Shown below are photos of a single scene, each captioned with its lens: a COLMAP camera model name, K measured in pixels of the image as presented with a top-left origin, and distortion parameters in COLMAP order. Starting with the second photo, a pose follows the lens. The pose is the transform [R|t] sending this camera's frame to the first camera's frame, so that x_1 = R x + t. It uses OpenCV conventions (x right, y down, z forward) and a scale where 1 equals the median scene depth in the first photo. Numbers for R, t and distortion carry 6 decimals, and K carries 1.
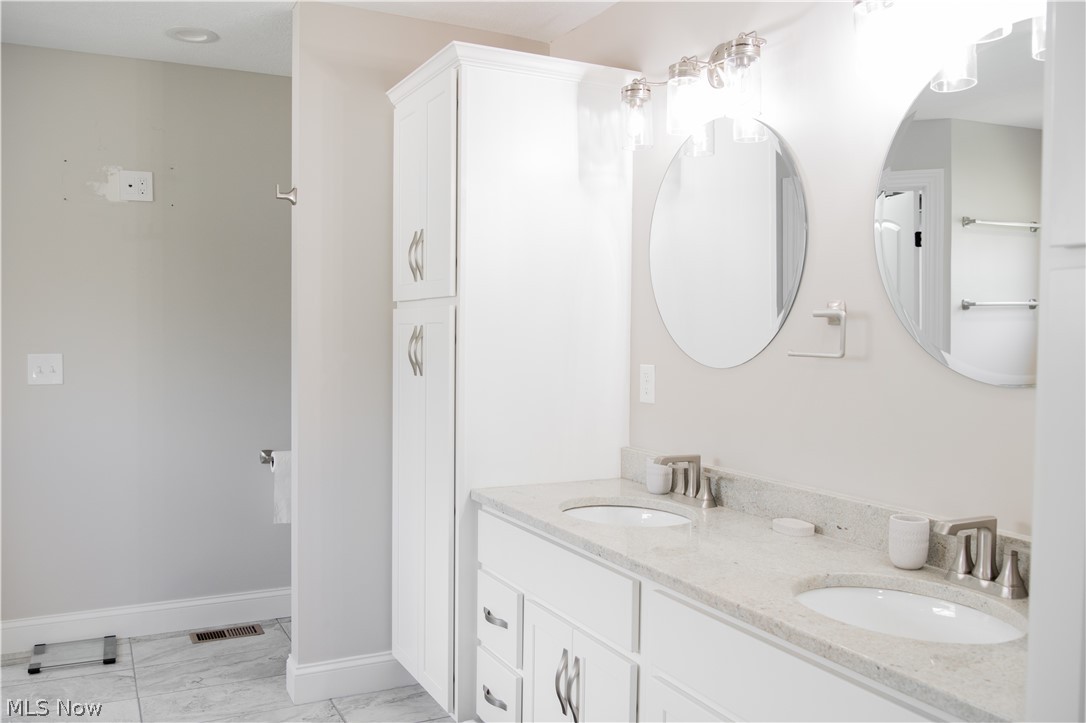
lens RADIAL K [[899.2, 0, 569.1], [0, 899.2, 363.2], [0, 0, 1]] dist [-0.043067, 0.033492]
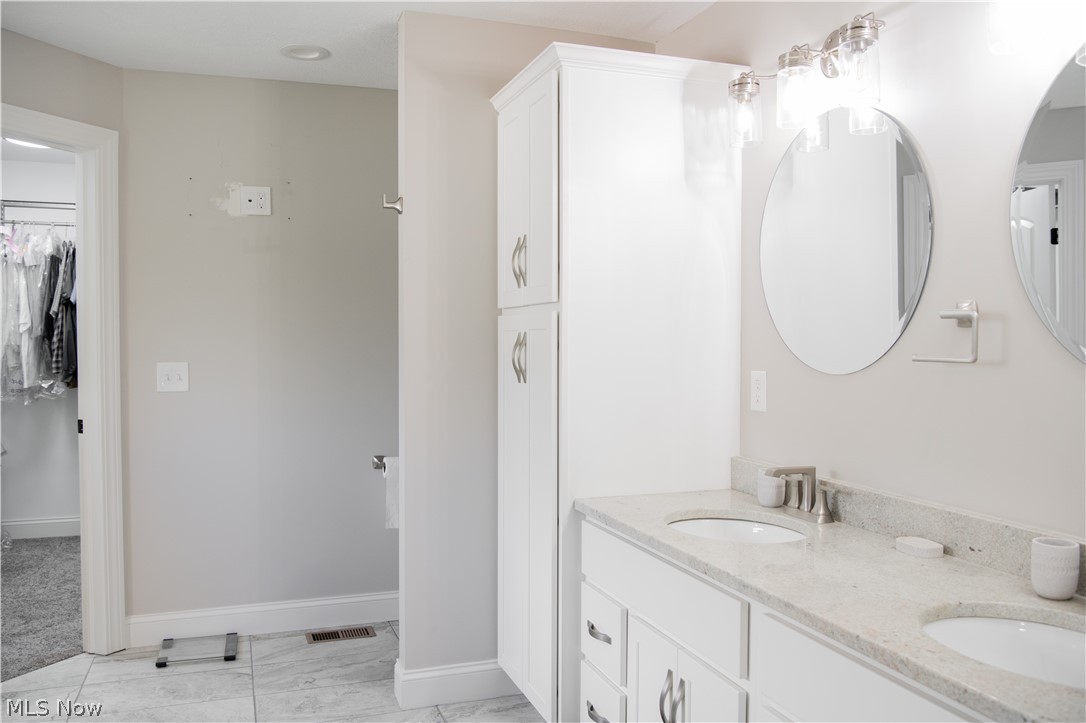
lens RADIAL K [[899.2, 0, 549.6], [0, 899.2, 361.2], [0, 0, 1]] dist [-0.043067, 0.033492]
pose [[0.989584, -0.004415, -0.143887, 0.004828], [0.002992, 0.999944, -0.010109, 0.000053], [0.143924, 0.009573, 0.989542, 0.024443]]
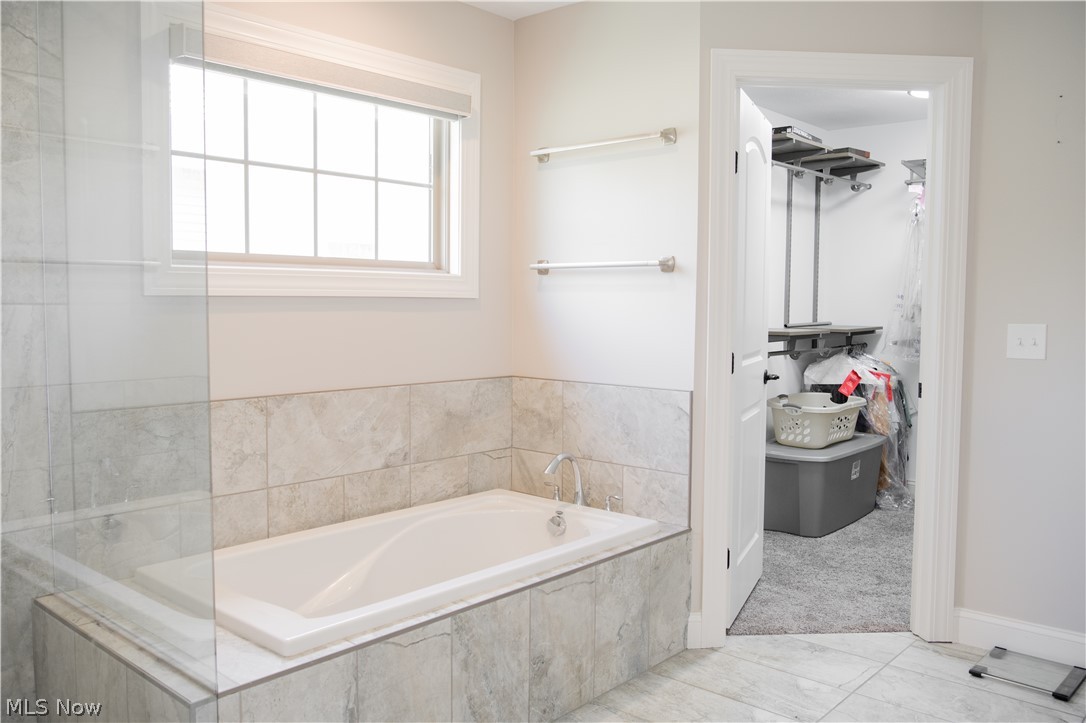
lens RADIAL K [[899.2, 0, 540.3], [0, 899.2, 360.3], [0, 0, 1]] dist [-0.043067, 0.033492]
pose [[0.337557, 0.054200, -0.939744, 0.095598], [-0.037725, 0.998318, 0.044027, 0.005973], [0.940549, 0.020590, 0.339034, 0.317584]]
